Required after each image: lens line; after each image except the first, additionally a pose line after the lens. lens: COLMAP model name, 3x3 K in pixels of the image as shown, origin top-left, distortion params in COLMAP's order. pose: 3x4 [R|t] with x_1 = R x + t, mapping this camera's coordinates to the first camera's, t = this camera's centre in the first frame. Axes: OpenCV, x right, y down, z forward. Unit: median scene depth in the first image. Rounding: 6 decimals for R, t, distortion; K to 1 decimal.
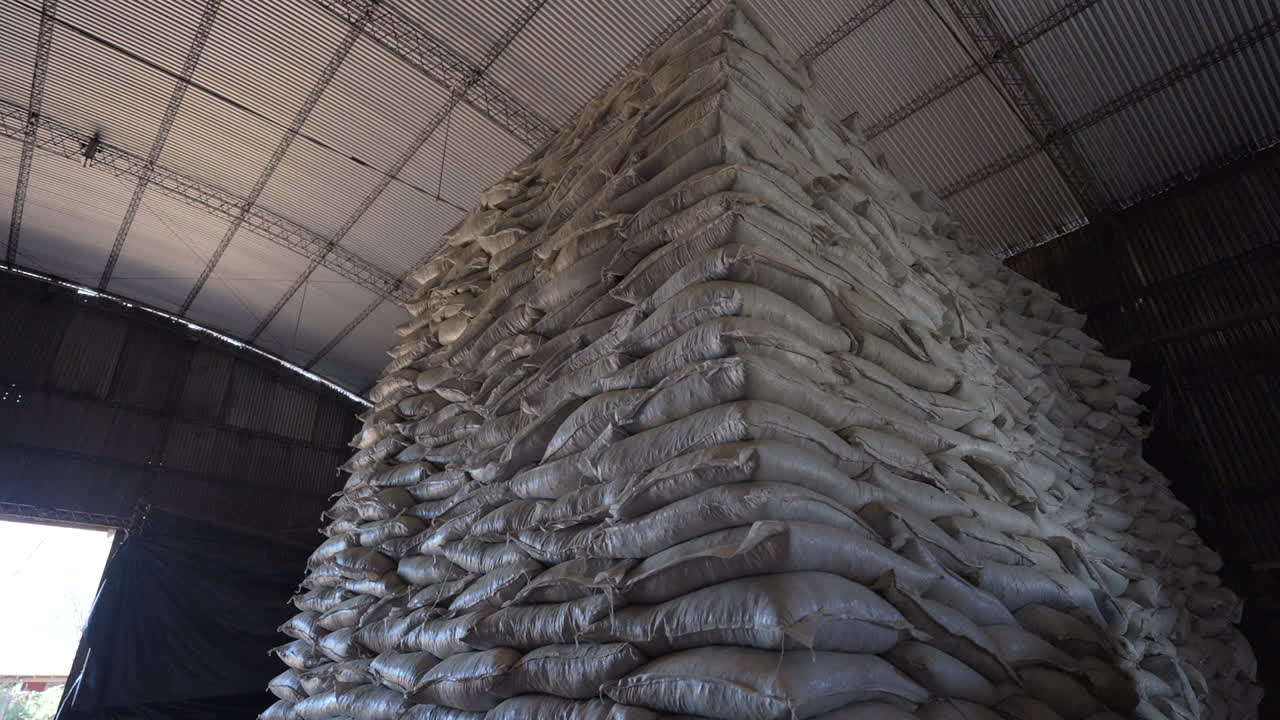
lens RADIAL K [[692.7, 0, 640.0], [0, 692.7, 360.0], [0, 0, 1]] dist [-0.031969, 0.000763]
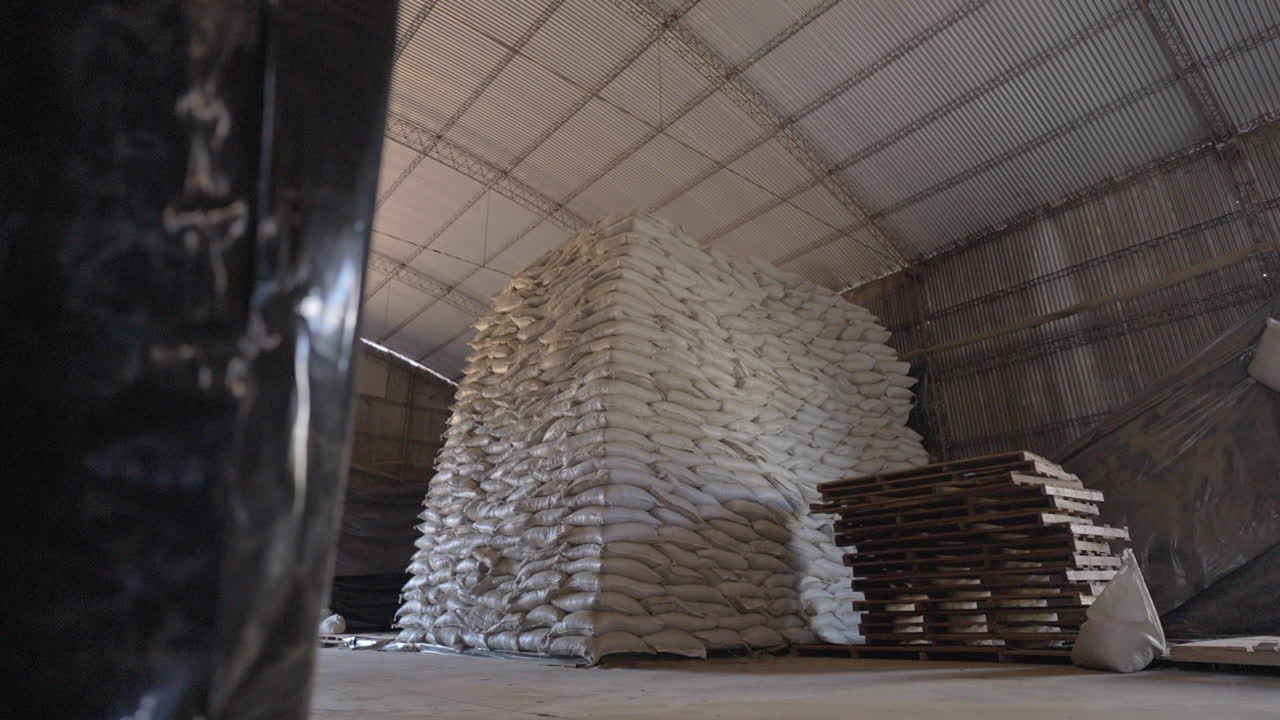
lens RADIAL K [[668.1, 0, 640.0], [0, 668.1, 360.0], [0, 0, 1]] dist [0.000116, 0.000149]
pose [[0.999501, -0.006594, -0.030900, 0.257924], [0.009561, 0.995251, 0.096871, -0.340172], [0.030114, -0.097119, 0.994817, -1.216338]]
